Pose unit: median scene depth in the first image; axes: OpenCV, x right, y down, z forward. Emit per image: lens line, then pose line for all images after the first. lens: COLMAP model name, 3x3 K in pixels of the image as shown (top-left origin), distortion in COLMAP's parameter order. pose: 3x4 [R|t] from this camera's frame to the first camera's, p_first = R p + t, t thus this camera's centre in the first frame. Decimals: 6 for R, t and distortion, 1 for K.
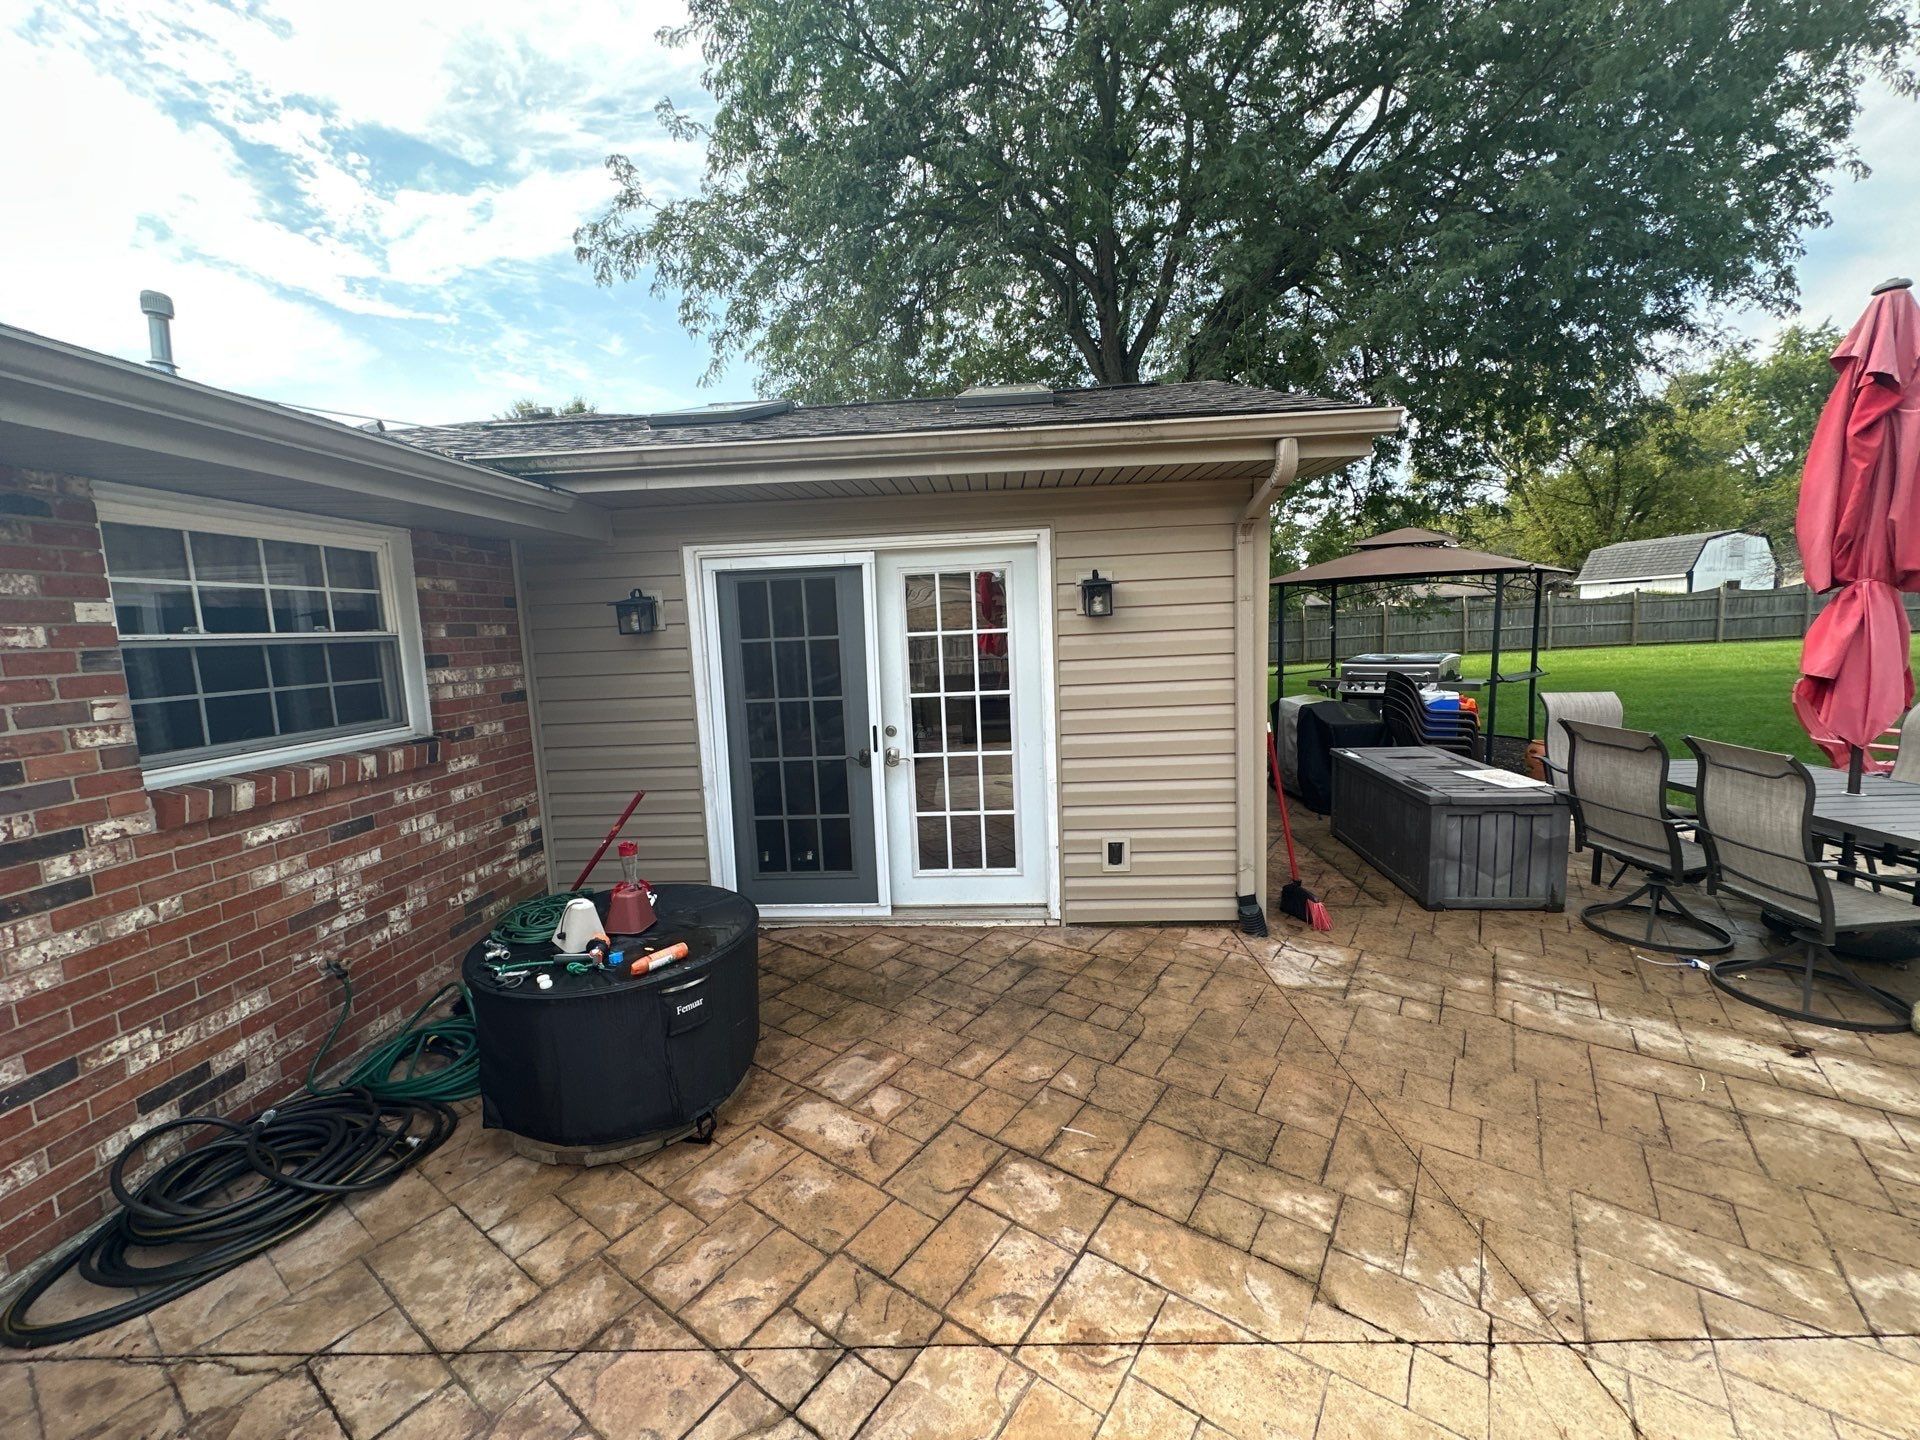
lens RADIAL K [[770.3, 0, 968.7], [0, 770.3, 714.7], [0, 0, 1]] dist [-0.002902, 0.000528]
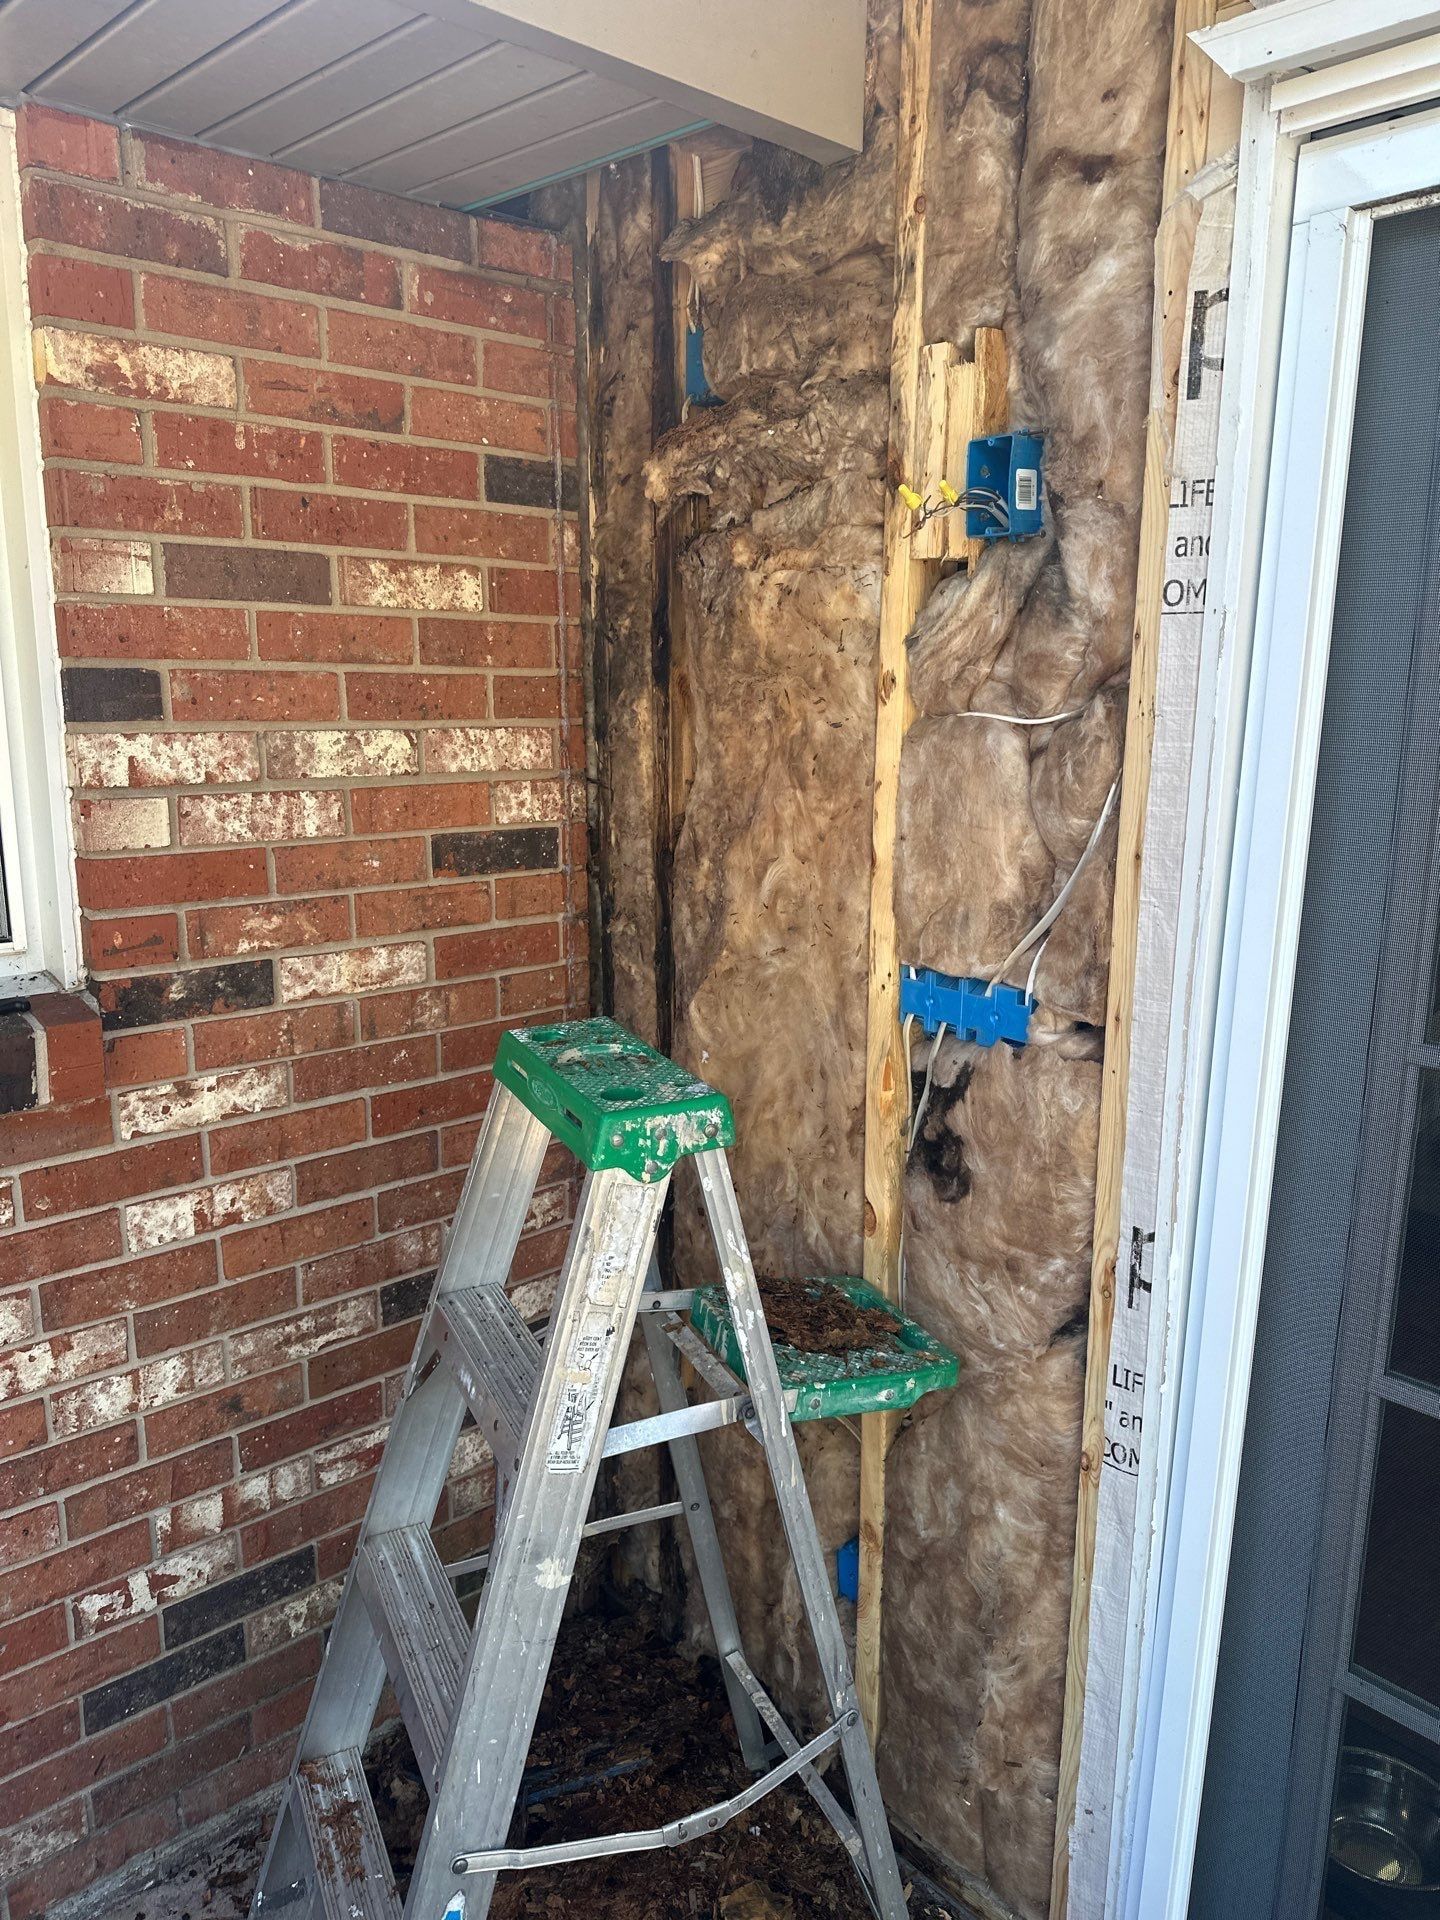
lens RADIAL K [[1358.0, 0, 725.2], [0, 1358.0, 978.4], [0, 0, 1]] dist [0.042535, -0.043061]
pose [[0.715734, 0.191700, -0.671548, -0.215267], [-0.120441, 0.981063, 0.151688, -0.063439], [0.687909, -0.027686, 0.725268, 0.735054]]
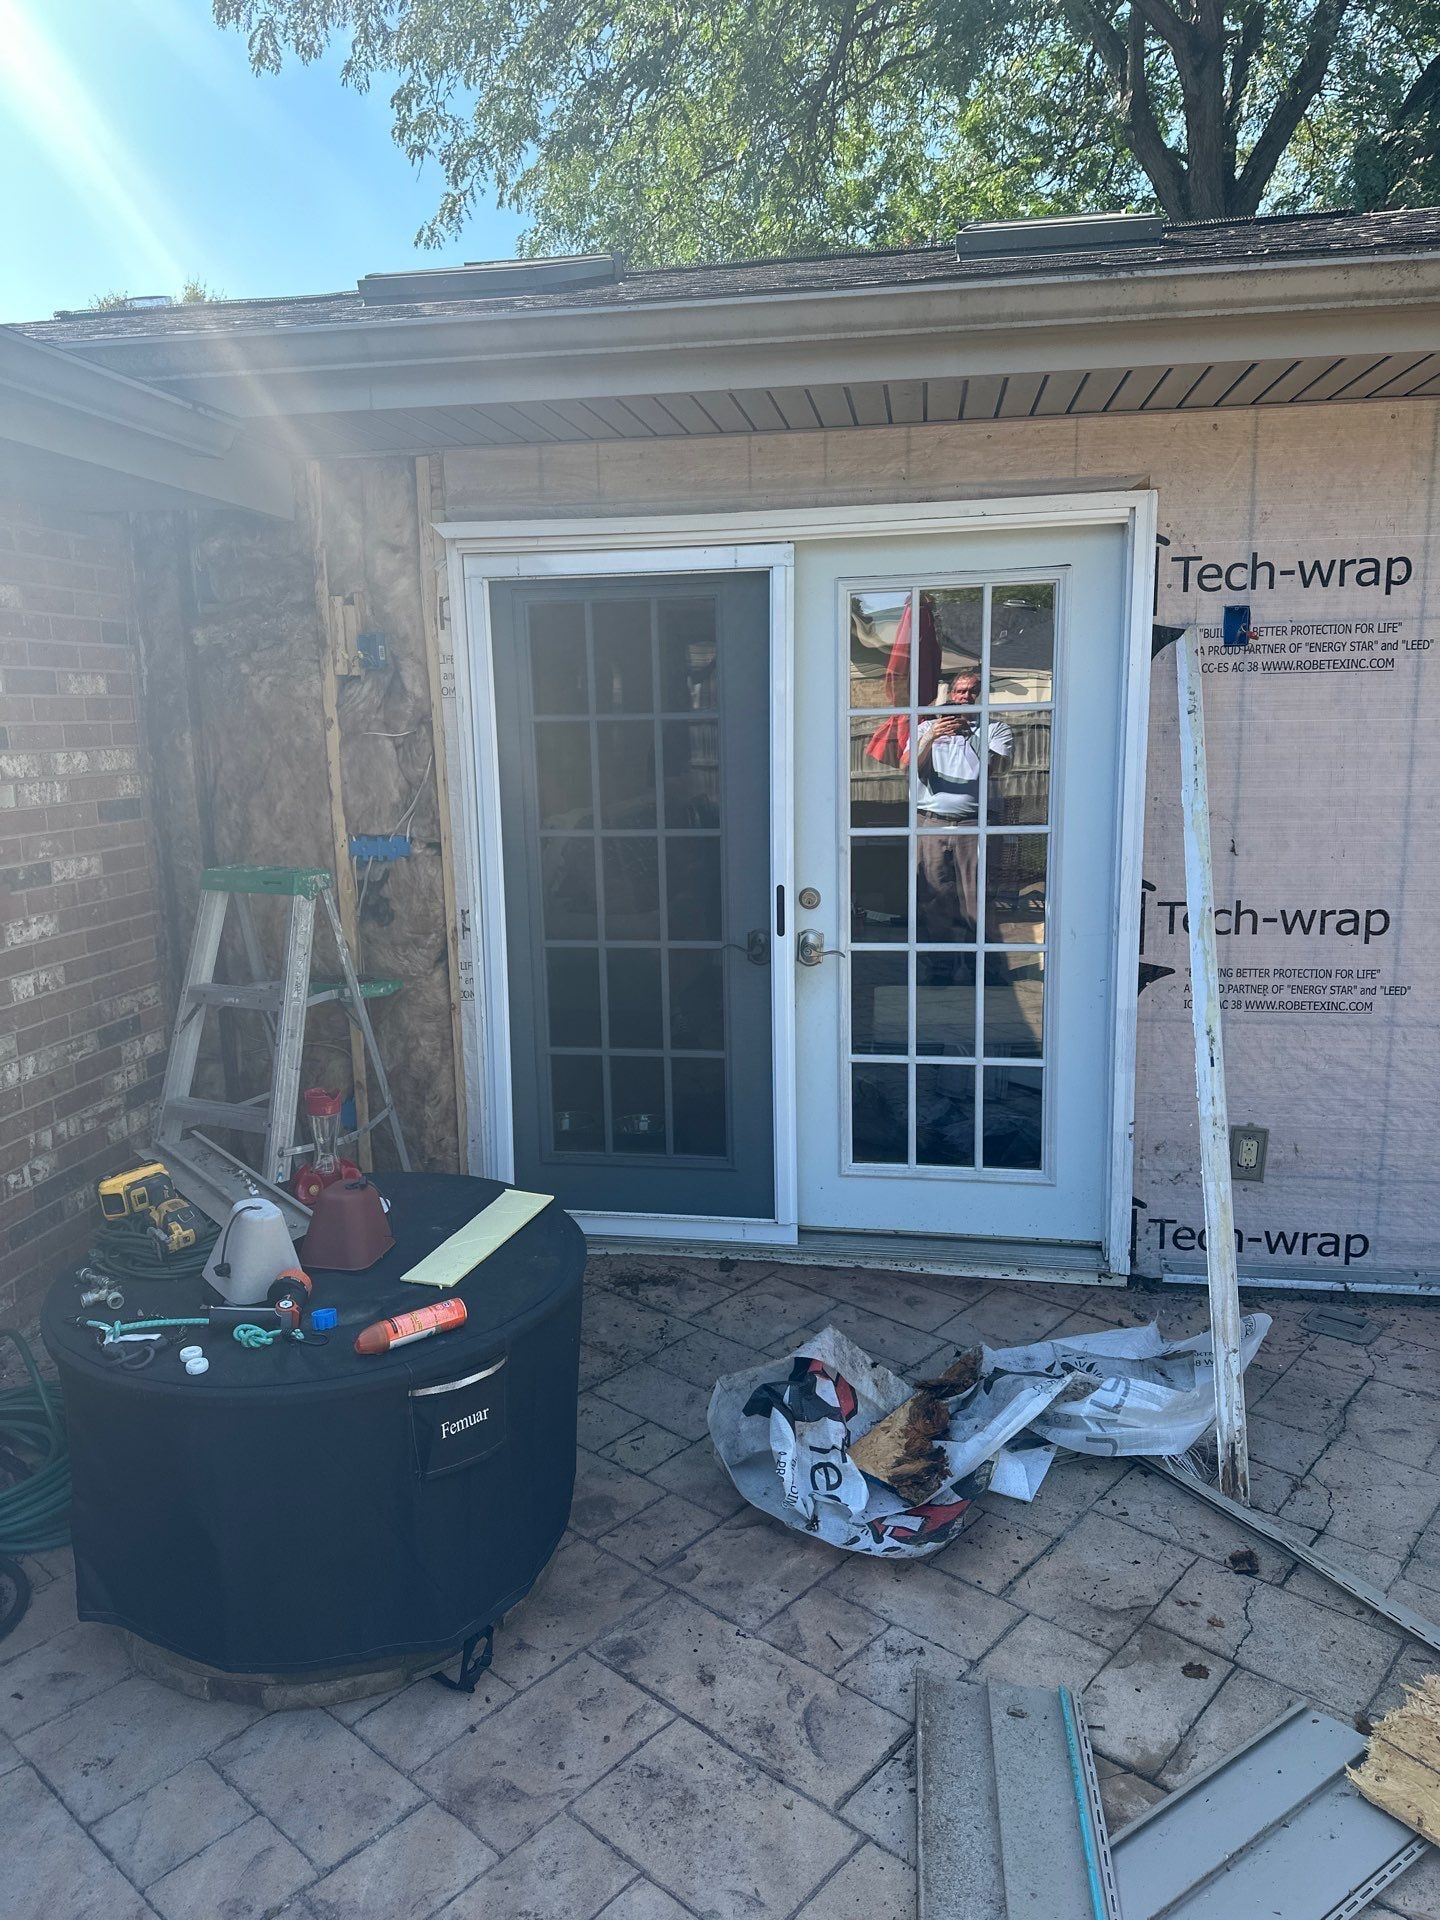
lens RADIAL K [[1358.0, 0, 730.5], [0, 1358.0, 954.8], [0, 0, 1]] dist [0.042535, -0.043061]
pose [[0.994512, 0.038000, -0.097480, -0.068061], [-0.031968, 0.997519, 0.062713, 0.004328], [0.099621, -0.059253, 0.993260, 0.083716]]
